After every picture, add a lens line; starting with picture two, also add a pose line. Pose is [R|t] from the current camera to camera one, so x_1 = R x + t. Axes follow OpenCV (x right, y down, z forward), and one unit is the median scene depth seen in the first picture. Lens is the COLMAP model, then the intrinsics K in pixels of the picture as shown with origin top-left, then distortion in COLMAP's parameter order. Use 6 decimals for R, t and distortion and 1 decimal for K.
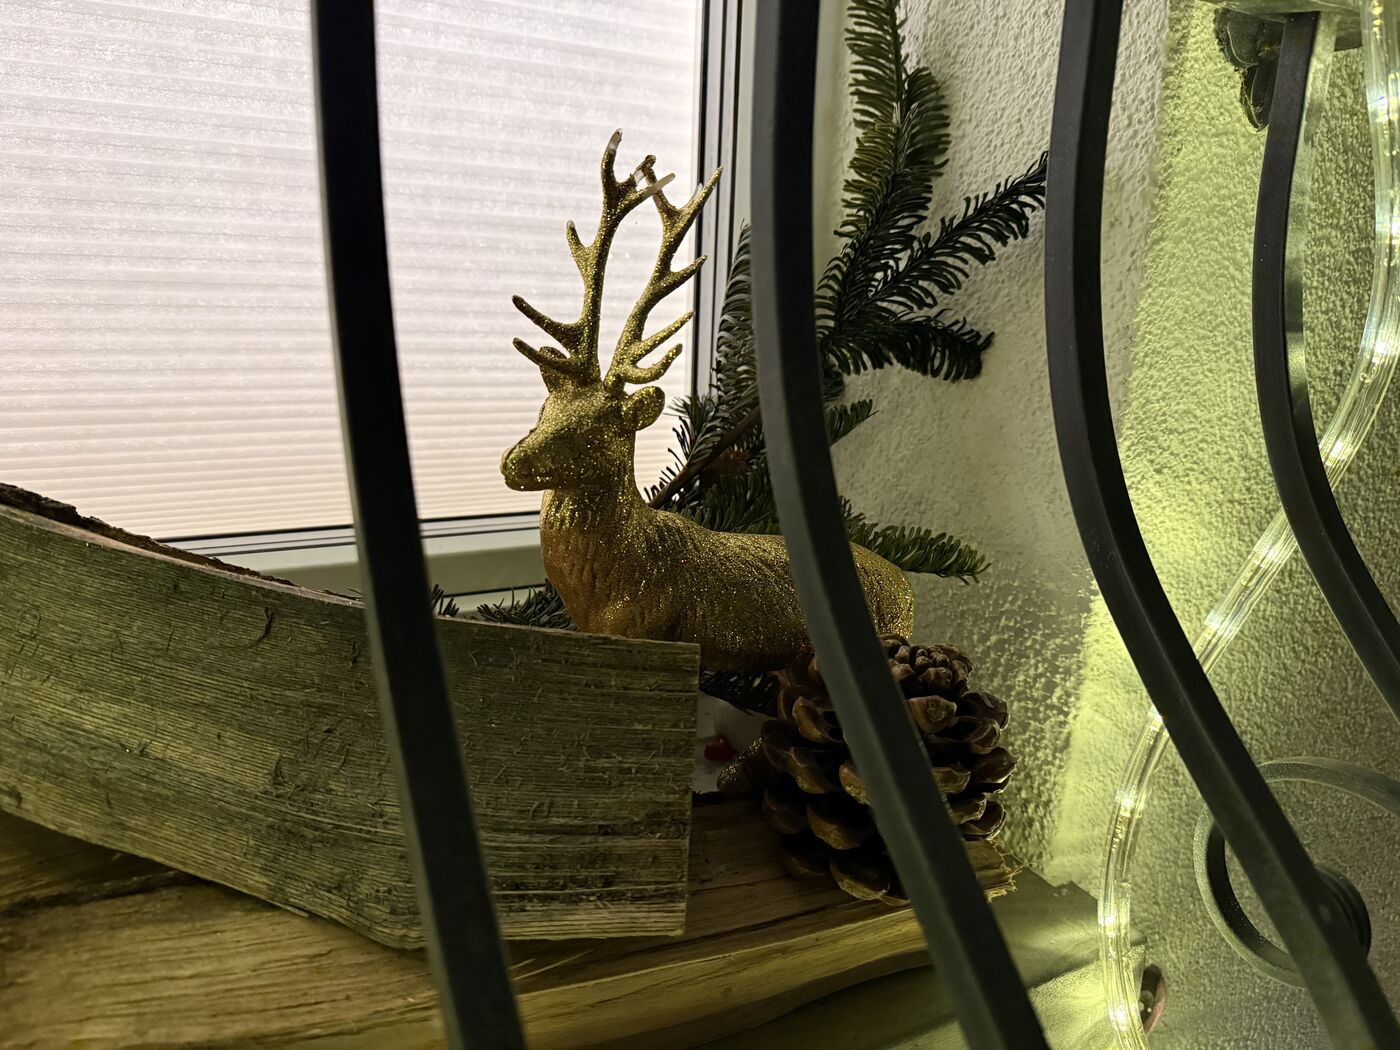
lens RADIAL K [[927.3, 0, 700.0], [0, 927.3, 525.0], [0, 0, 1]] dist [0.090948, -0.106058]
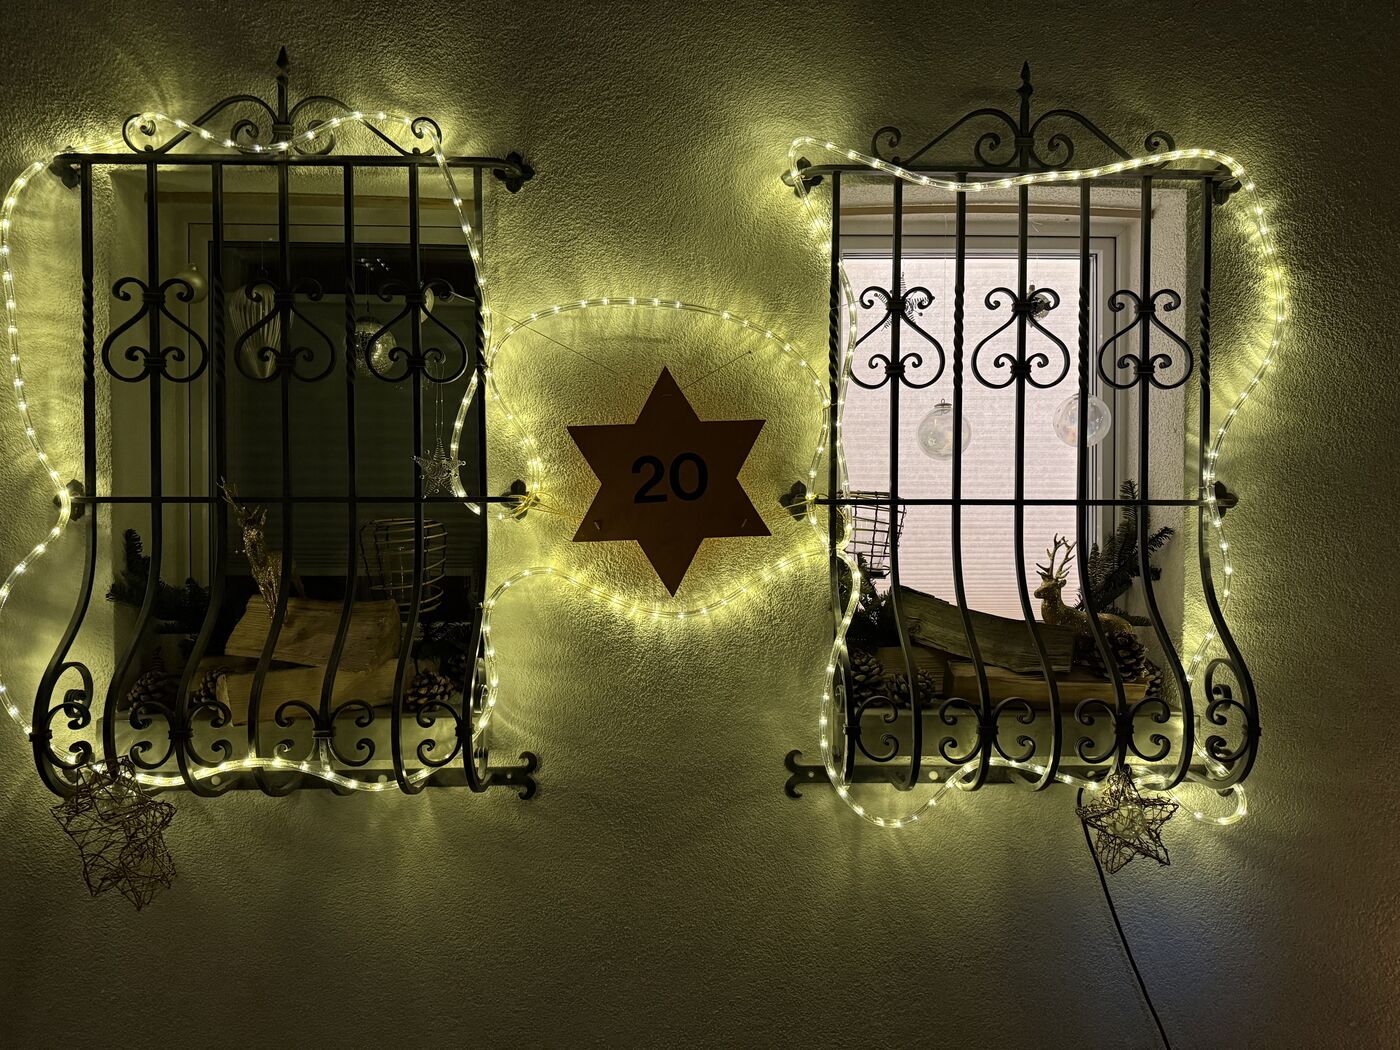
lens RADIAL K [[927.3, 0, 700.0], [0, 927.3, 525.0], [0, 0, 1]] dist [0.090948, -0.106058]
pose [[0.892574, -0.029186, -0.449956, 0.493091], [-0.080364, 0.971628, -0.222442, 0.874288], [0.443682, 0.234707, 0.864904, -4.456107]]
